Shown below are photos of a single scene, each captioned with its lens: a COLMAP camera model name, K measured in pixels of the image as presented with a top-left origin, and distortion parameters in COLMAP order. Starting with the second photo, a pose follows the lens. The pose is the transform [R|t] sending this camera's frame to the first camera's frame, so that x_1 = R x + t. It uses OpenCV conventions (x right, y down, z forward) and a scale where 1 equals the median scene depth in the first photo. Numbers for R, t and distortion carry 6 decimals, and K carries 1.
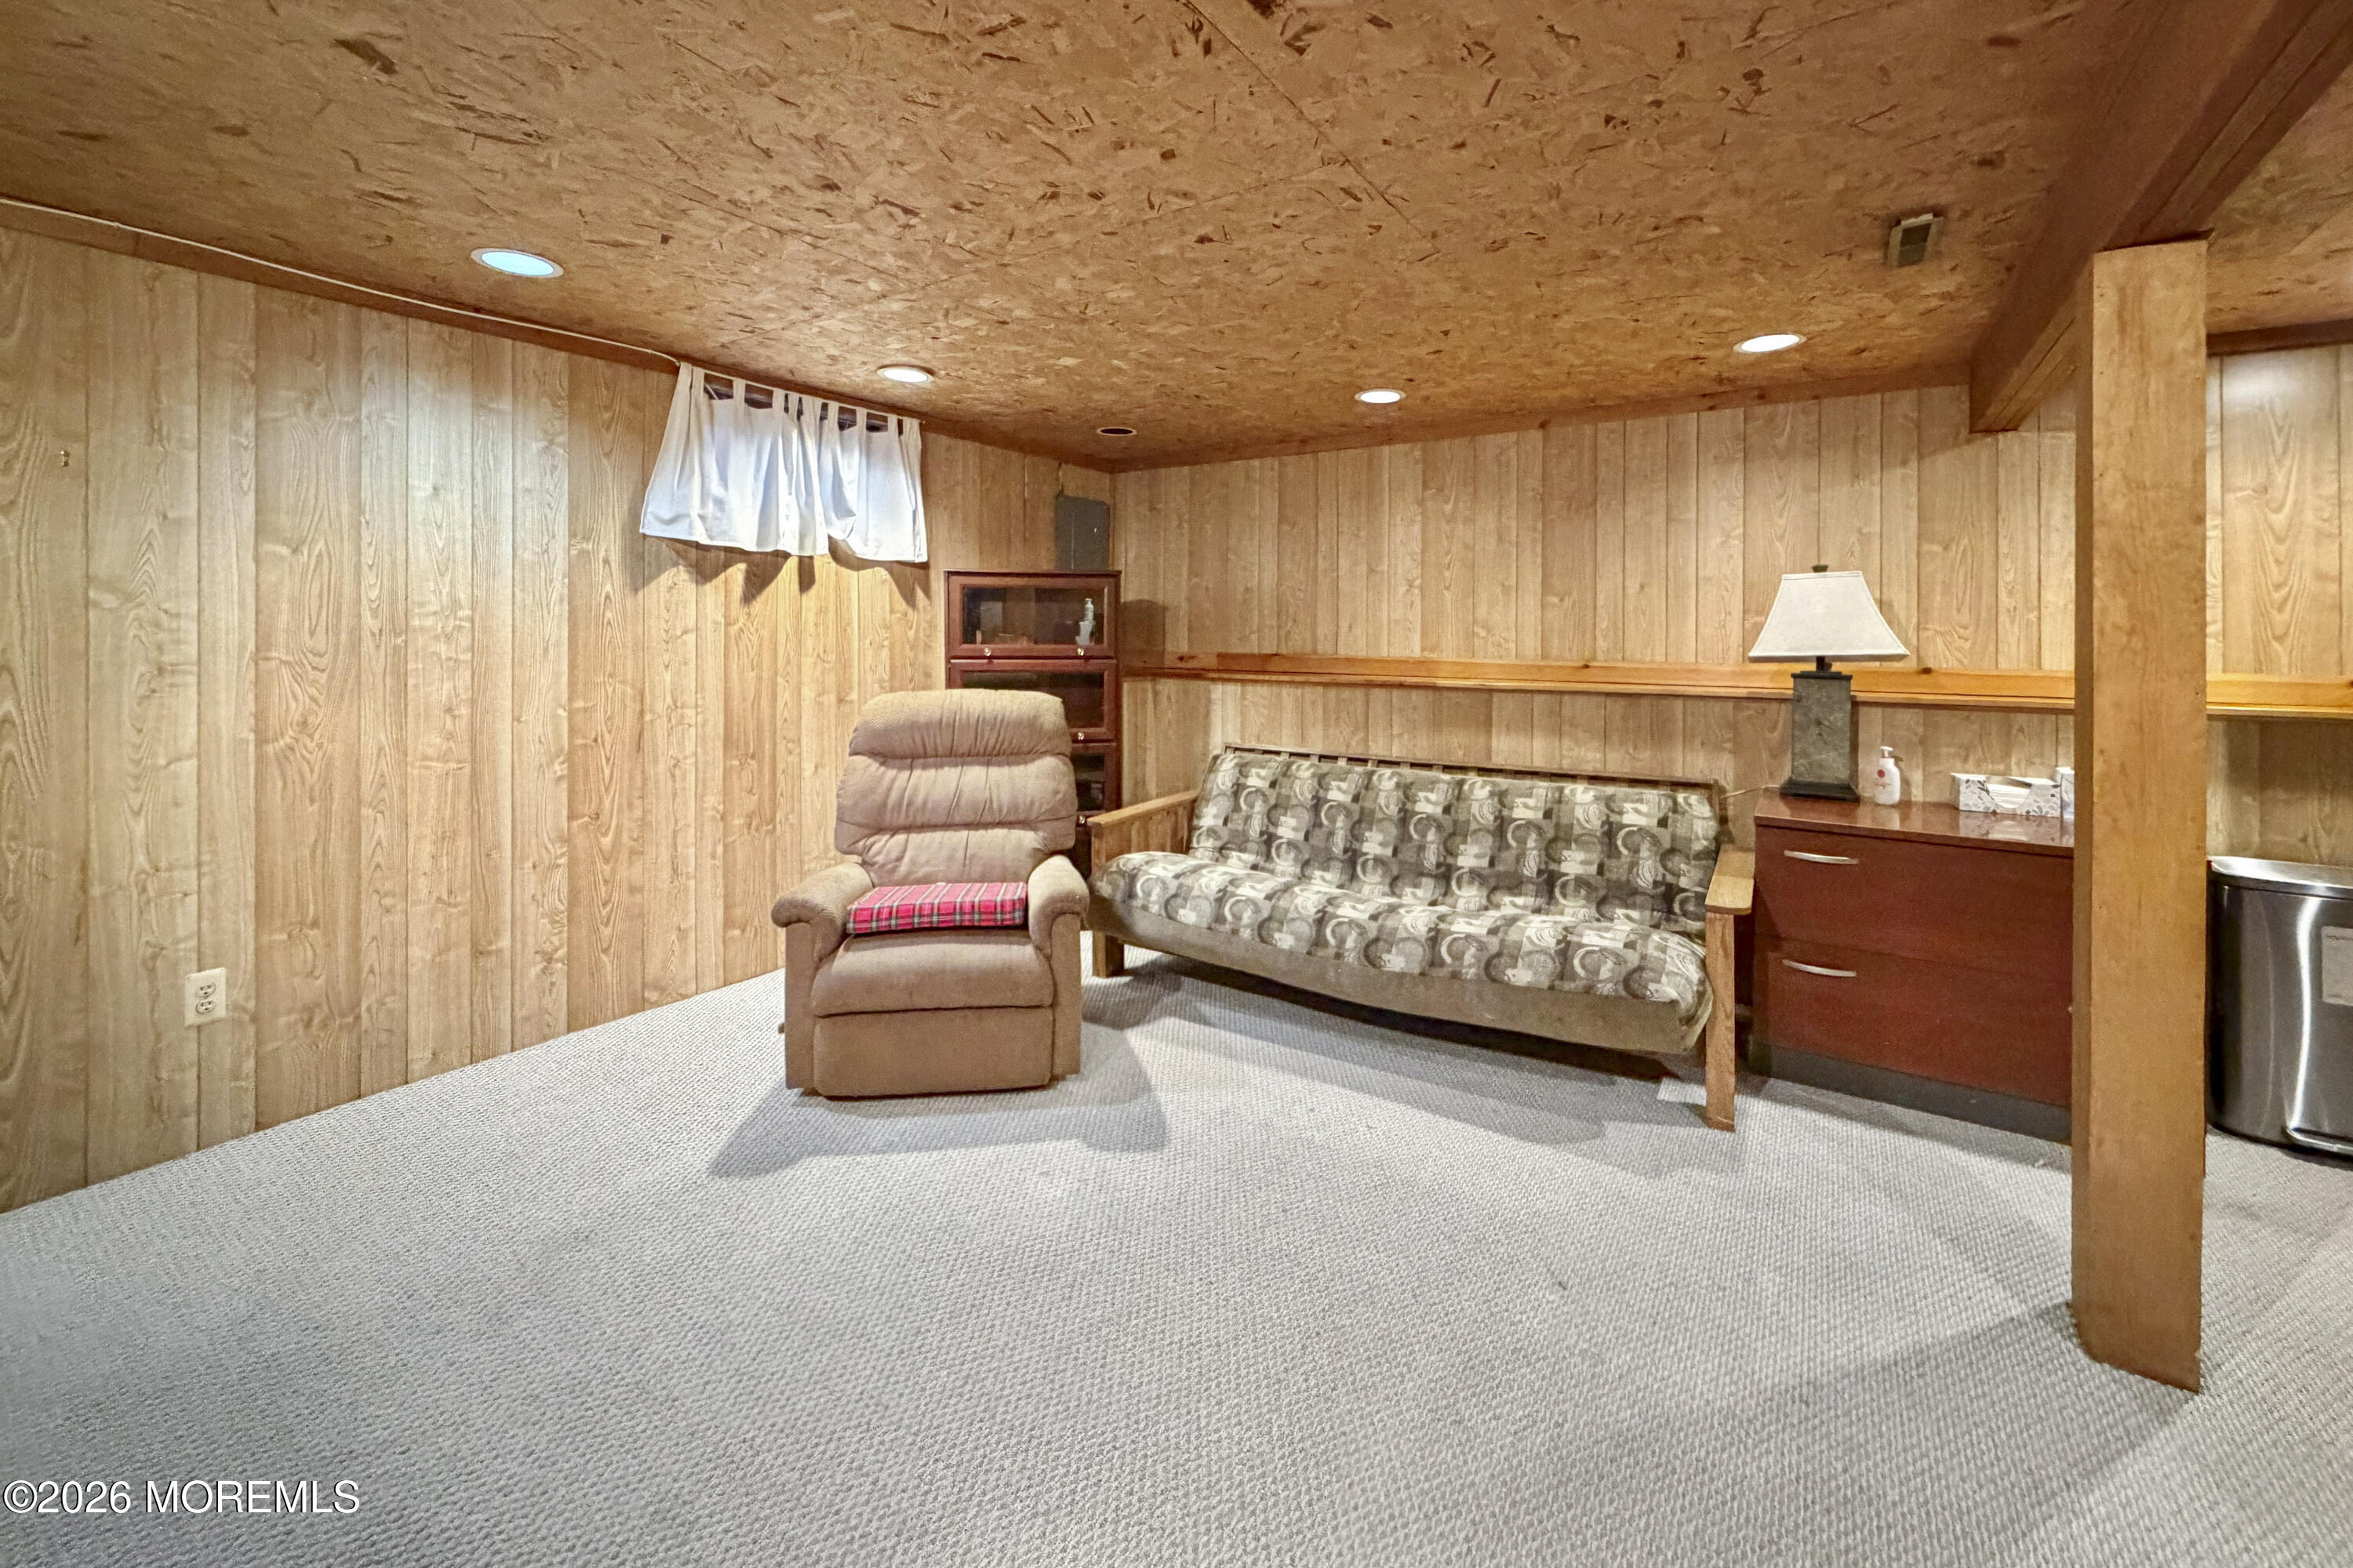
lens RADIAL K [[948.3, 0, 1180.5], [0, 948.3, 750.6], [0, 0, 1]] dist [0.000028, 0.000054]
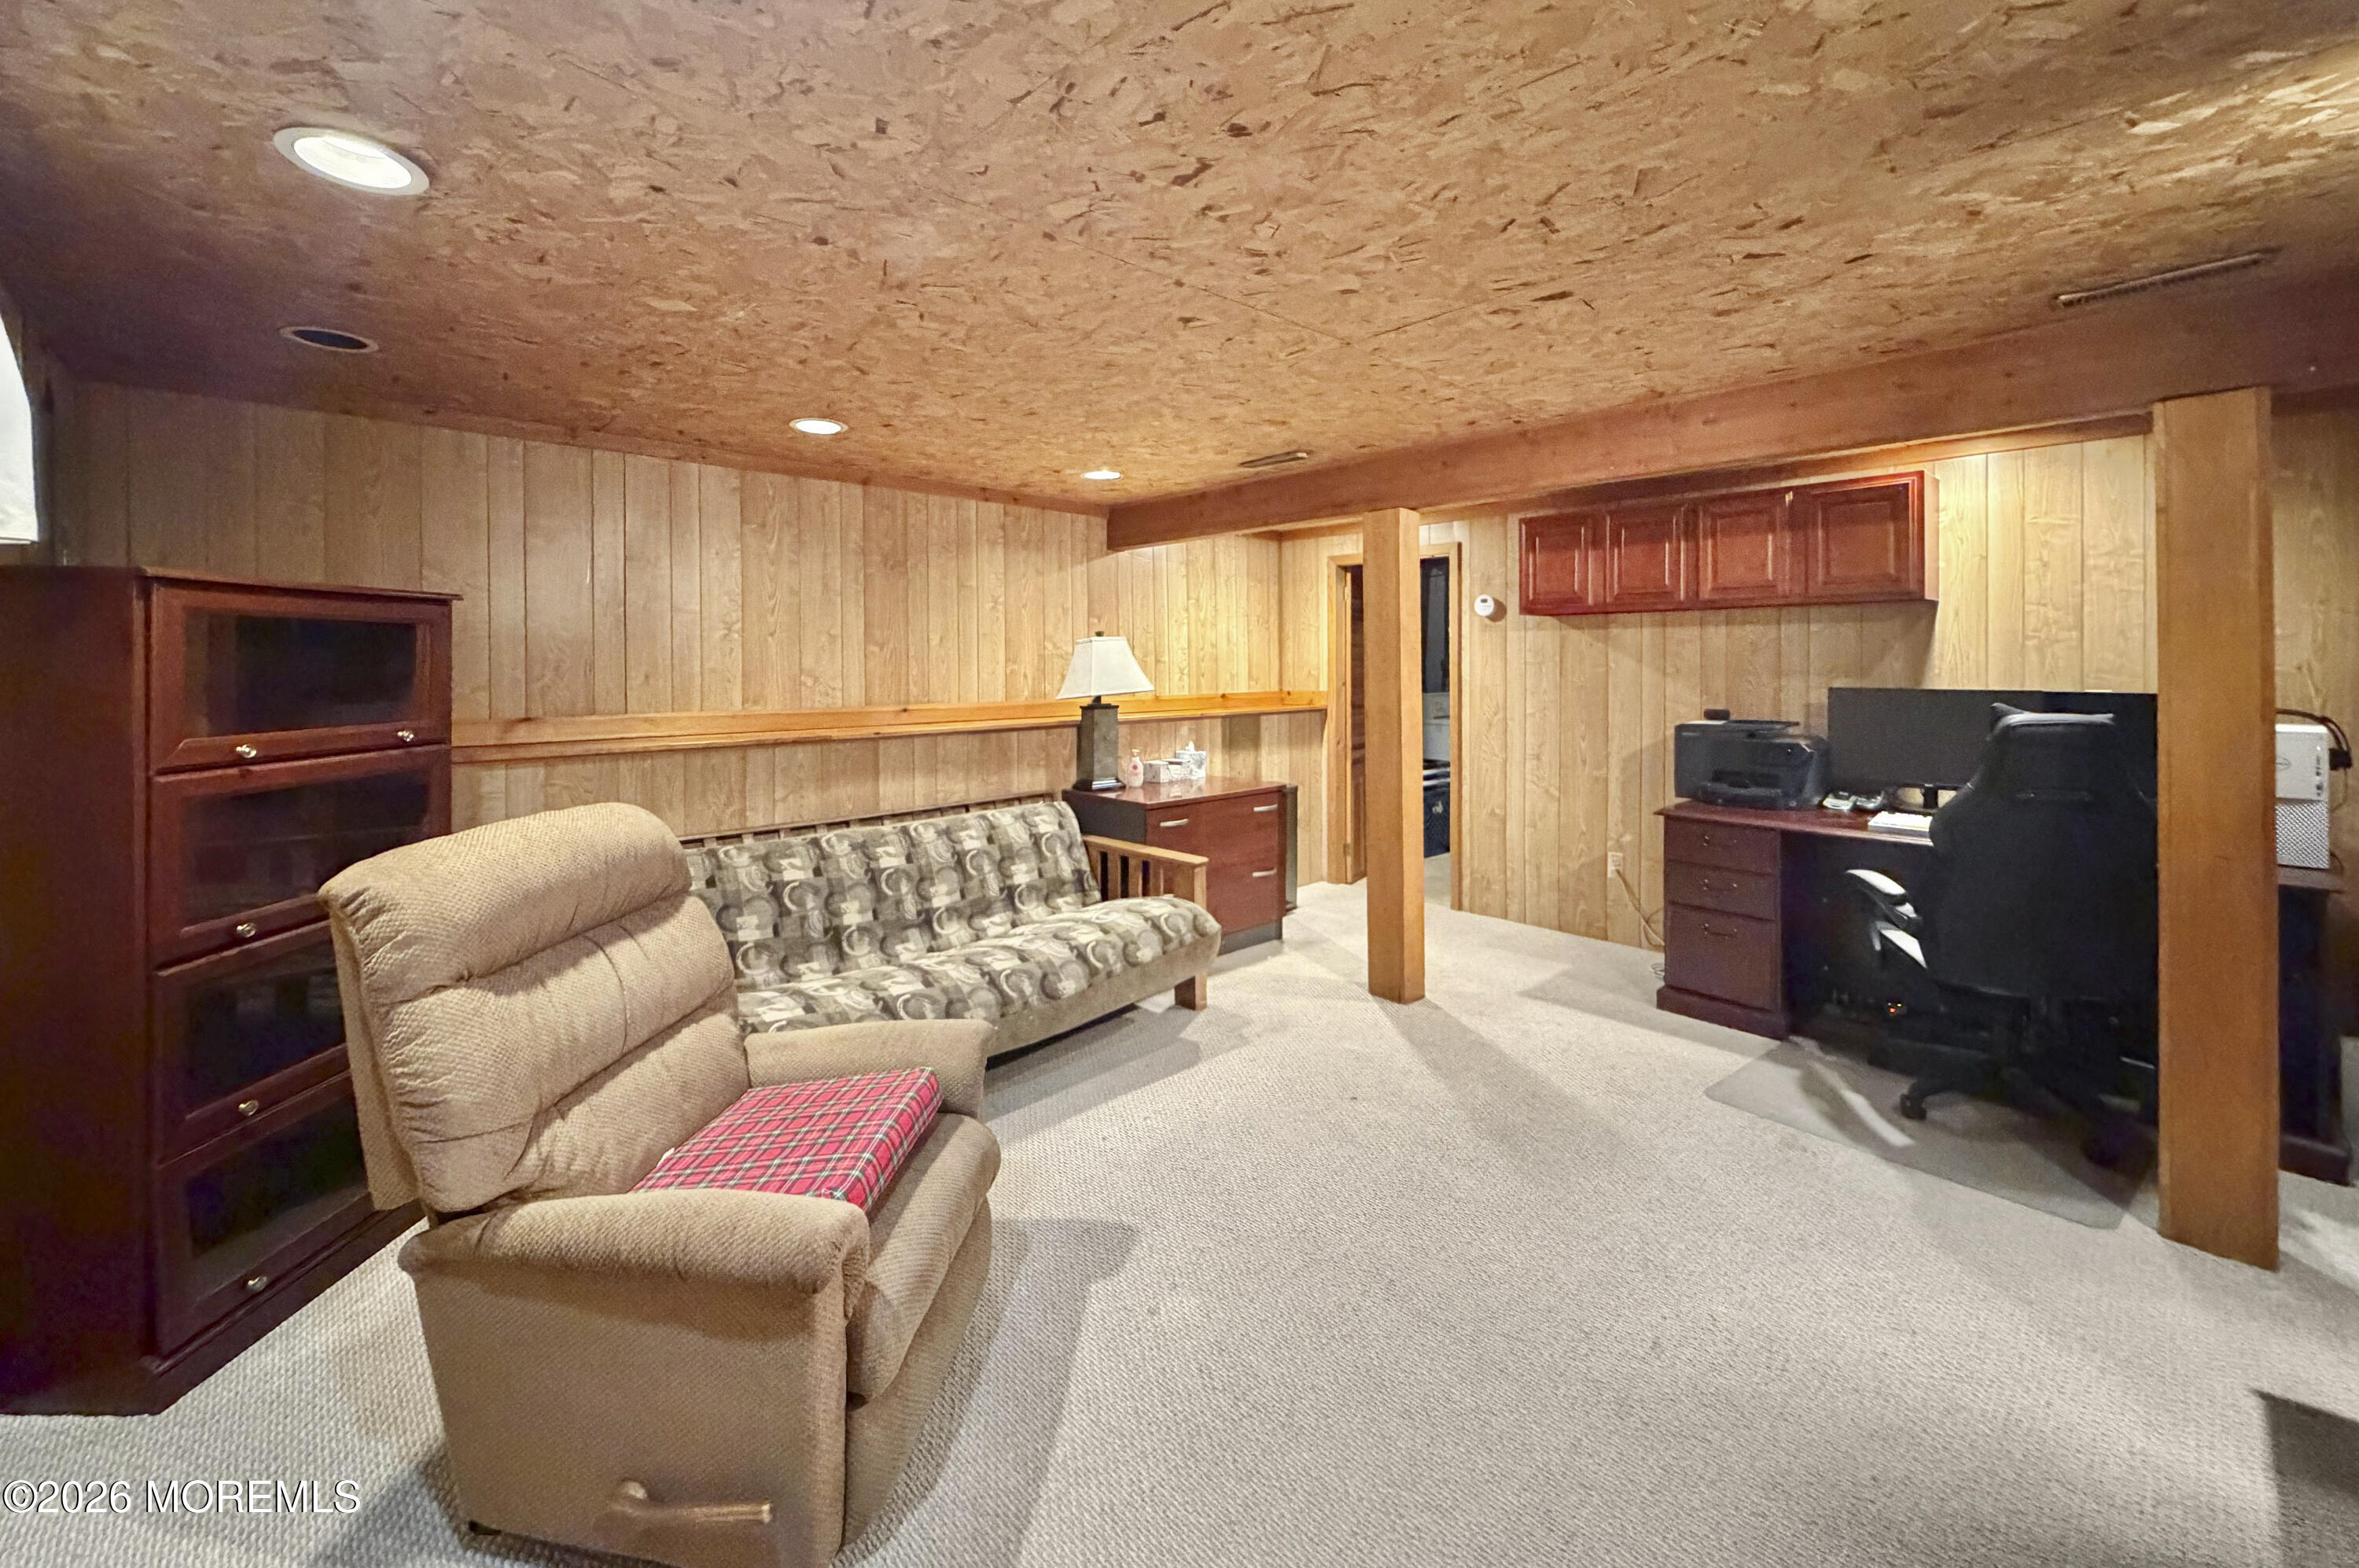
lens RADIAL K [[939.0, 0, 1179.5], [0, 939.0, 784.0], [0, 0, 1]] dist [-0.000072, -0.000001]
pose [[0.217815, -0.131688, 0.967065, -0.609906], [0.126121, 0.986345, 0.105907, -0.085251], [-0.967807, 0.098899, 0.231449, 0.478898]]
